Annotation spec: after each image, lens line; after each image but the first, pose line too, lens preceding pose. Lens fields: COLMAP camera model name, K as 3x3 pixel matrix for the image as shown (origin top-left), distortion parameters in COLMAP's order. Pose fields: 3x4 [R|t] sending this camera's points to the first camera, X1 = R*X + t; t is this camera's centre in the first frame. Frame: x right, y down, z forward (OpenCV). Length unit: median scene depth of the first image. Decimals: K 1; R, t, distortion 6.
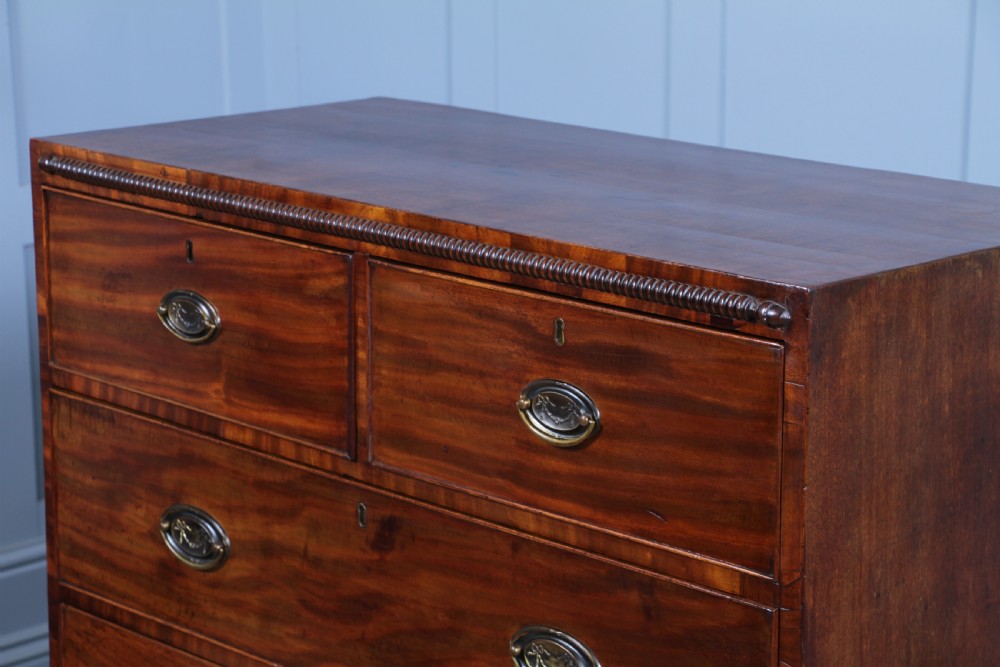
lens RADIAL K [[2614.9, 0, 503.7], [0, 2614.9, 336.2], [0, 0, 1]] dist [0.352327, 0.000000]
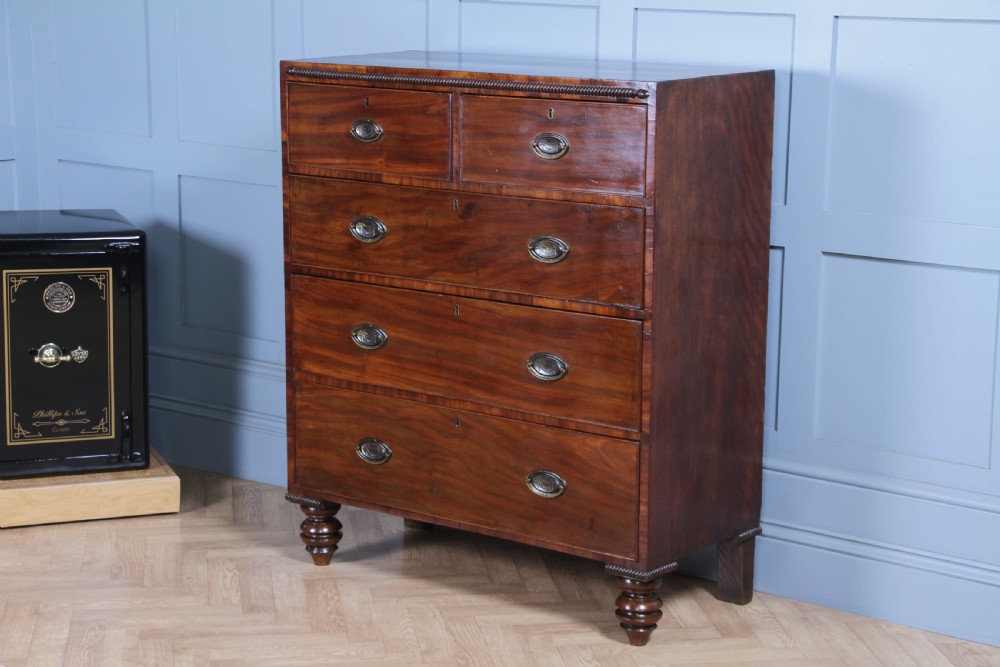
lens RADIAL K [[2162.9, 0, 506.4], [0, 2162.9, 341.1], [0, 0, 1]] dist [0.338965, 0.000000]
pose [[0.986173, -0.028777, 0.163202, -0.326451], [0.034473, 0.998887, -0.032178, 0.251508], [-0.162094, 0.037359, 0.986068, -0.932476]]
